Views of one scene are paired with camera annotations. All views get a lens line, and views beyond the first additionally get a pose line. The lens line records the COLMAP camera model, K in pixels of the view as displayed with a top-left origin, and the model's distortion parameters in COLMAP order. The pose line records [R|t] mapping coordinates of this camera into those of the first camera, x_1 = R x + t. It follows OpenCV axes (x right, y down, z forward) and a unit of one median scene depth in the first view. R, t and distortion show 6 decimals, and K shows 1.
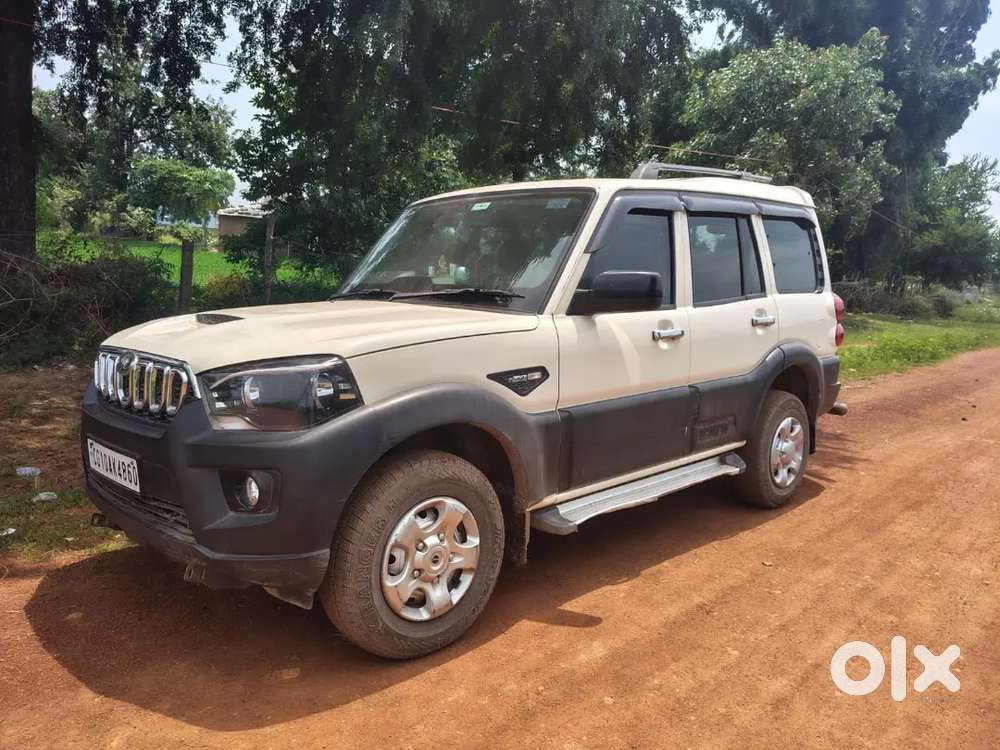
lens RADIAL K [[770.2, 0, 495.8], [0, 770.2, 357.7], [0, 0, 1]] dist [0.039306, -0.116764]
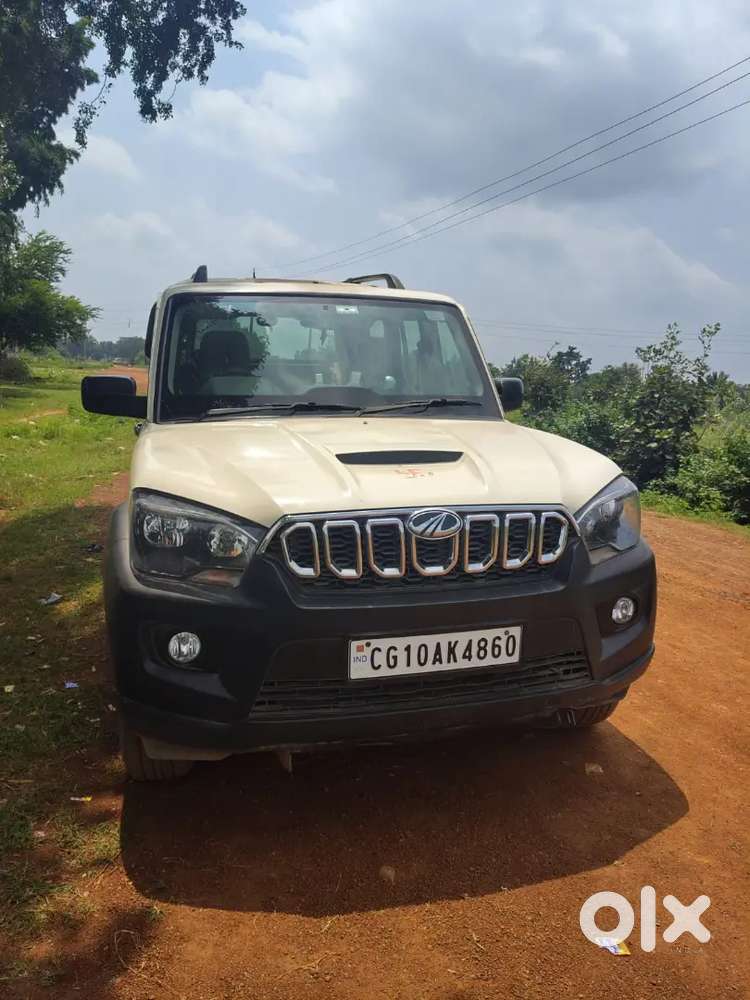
lens RADIAL K [[762.9, 0, 372.3], [0, 762.9, 490.2], [0, 0, 1]] dist [0.031878, -0.077686]
pose [[0.517105, -0.157163, 0.841369, -0.984638], [0.077067, 0.987554, 0.137105, -0.118171], [-0.852445, -0.006056, 0.522781, 0.542457]]
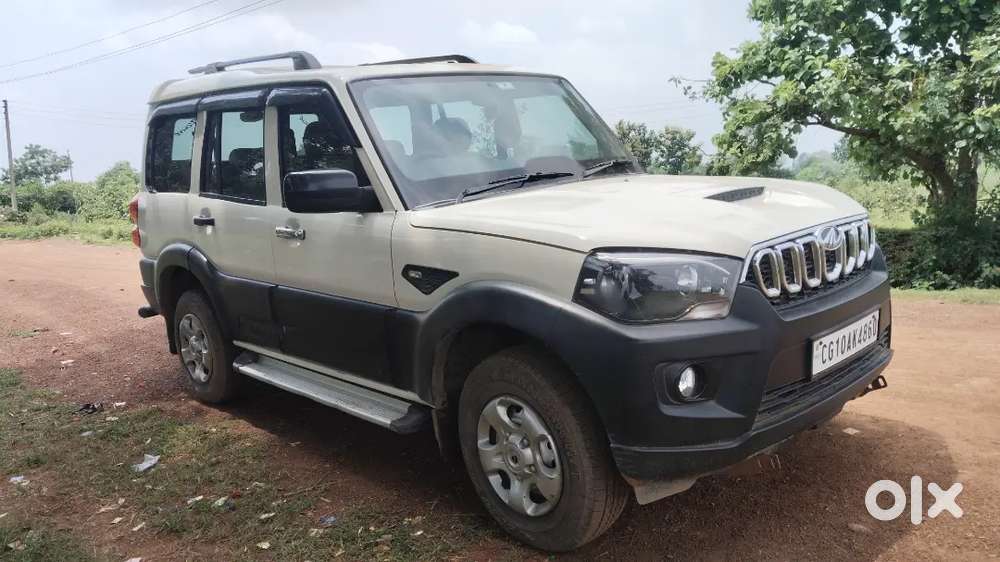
lens RADIAL K [[796.6, 0, 499.8], [0, 796.6, 269.2], [0, 0, 1]] dist [0.083740, -0.163882]
pose [[0.031752, -0.173771, 0.984274, -1.252480], [0.172898, 0.970880, 0.165829, -0.161605], [-0.984428, 0.164914, 0.060872, 1.137742]]
